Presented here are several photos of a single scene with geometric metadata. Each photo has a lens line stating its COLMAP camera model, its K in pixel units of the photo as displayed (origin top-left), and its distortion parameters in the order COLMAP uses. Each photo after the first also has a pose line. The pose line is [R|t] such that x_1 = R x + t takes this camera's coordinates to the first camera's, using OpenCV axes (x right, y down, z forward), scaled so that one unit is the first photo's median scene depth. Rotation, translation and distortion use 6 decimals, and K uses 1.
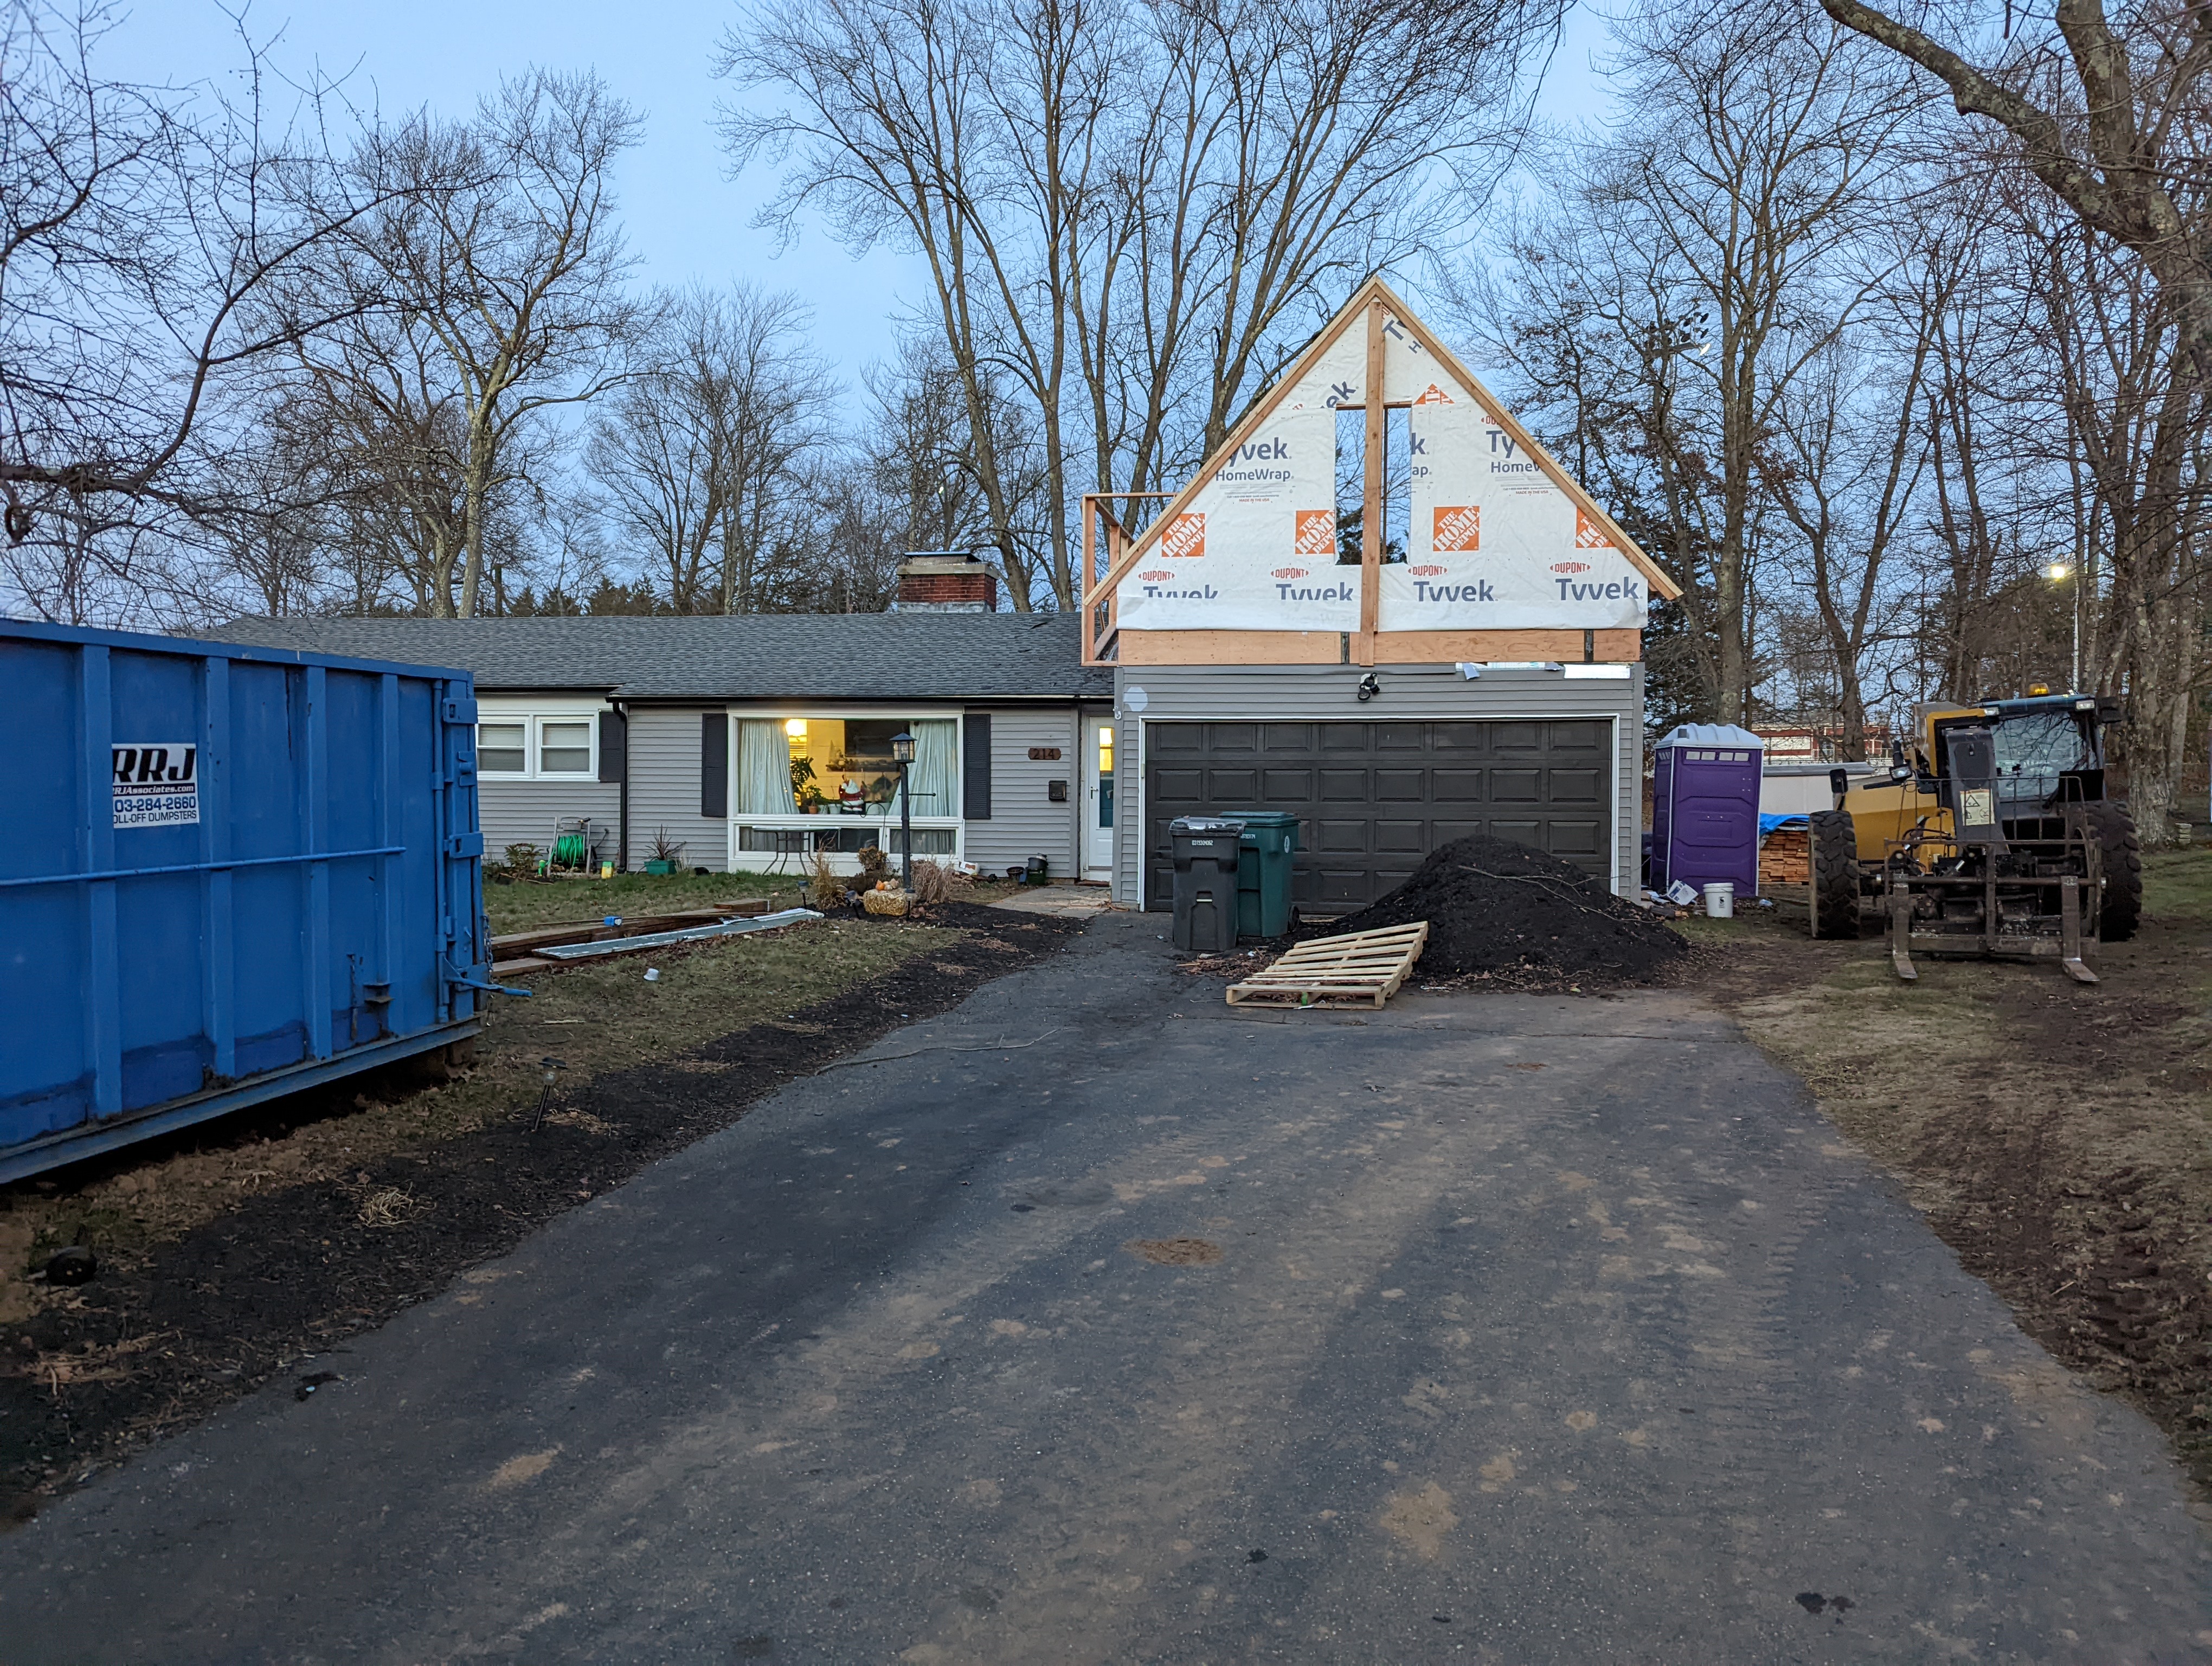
lens RADIAL K [[1544.5, 0, 1106.0], [0, 1544.5, 833.0], [0, 0, 1]] dist [0.097980, 0.000022]
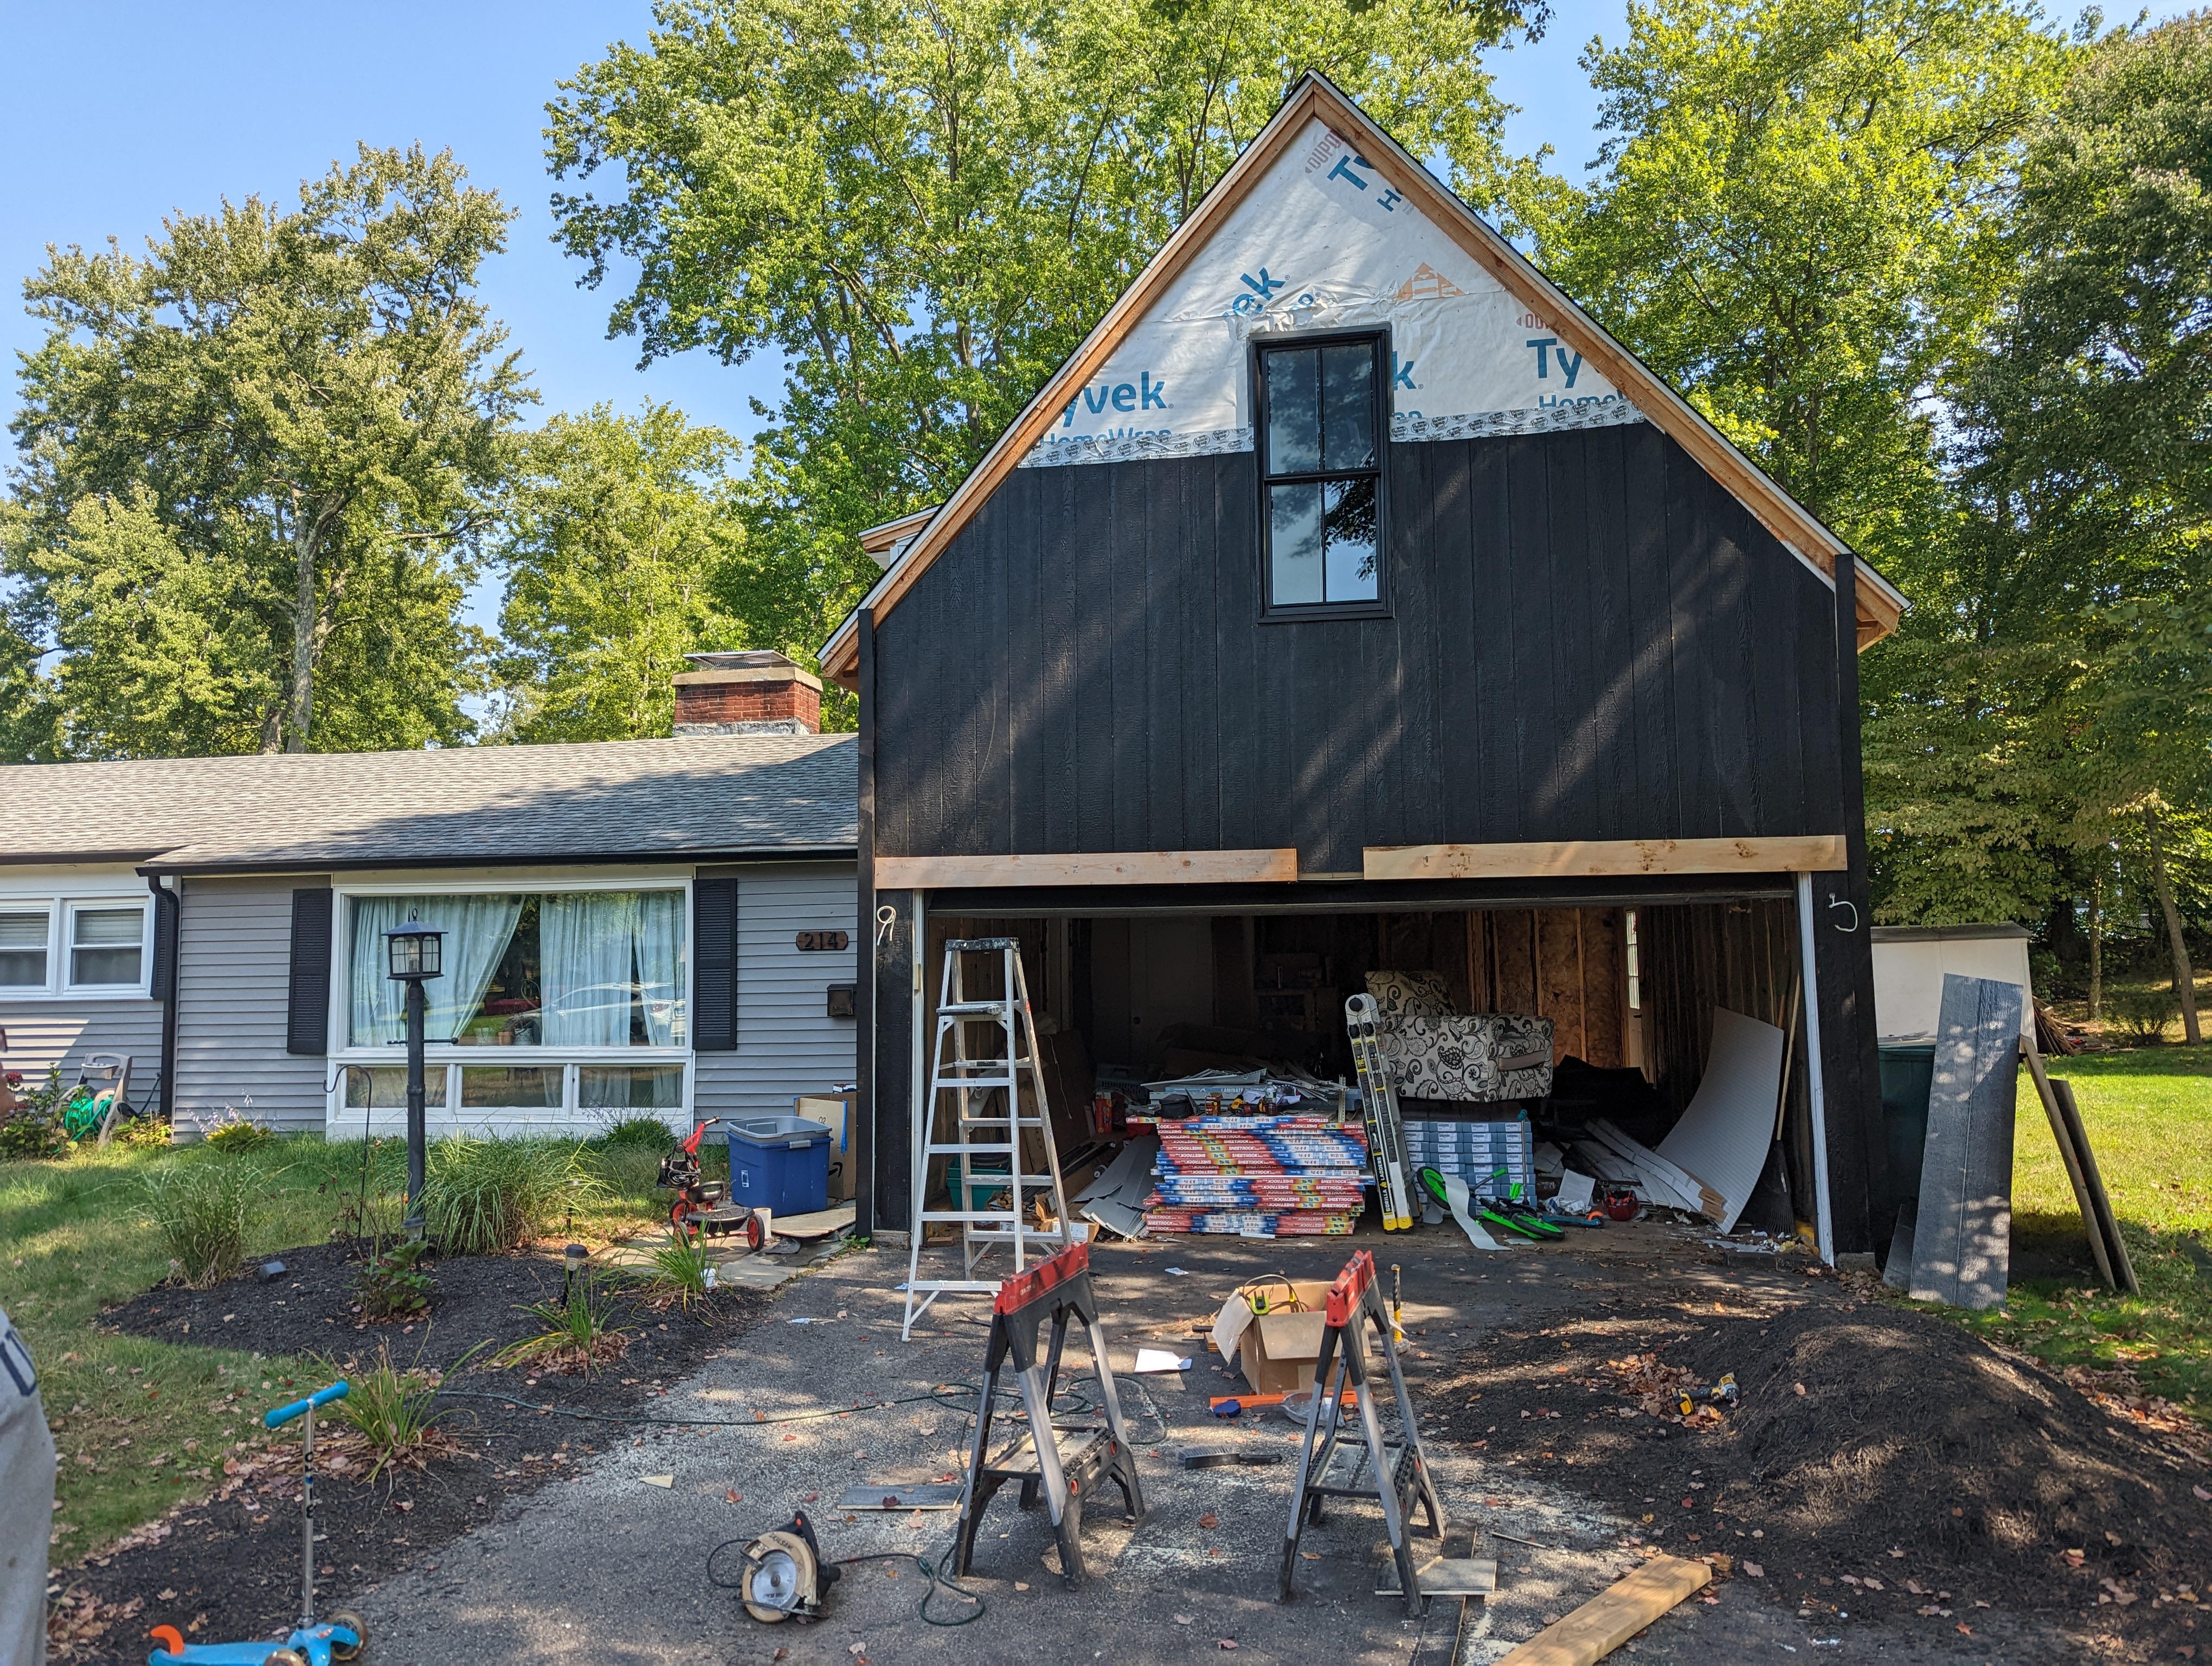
lens RADIAL K [[1544.5, 0, 1106.0], [0, 1544.5, 833.0], [0, 0, 1]] dist [0.097980, 0.000022]
pose [[0.999806, -0.019357, 0.003710, 0.068888], [0.019639, 0.994269, -0.105093, -0.025445], [-0.001654, 0.105145, 0.994456, 0.356185]]
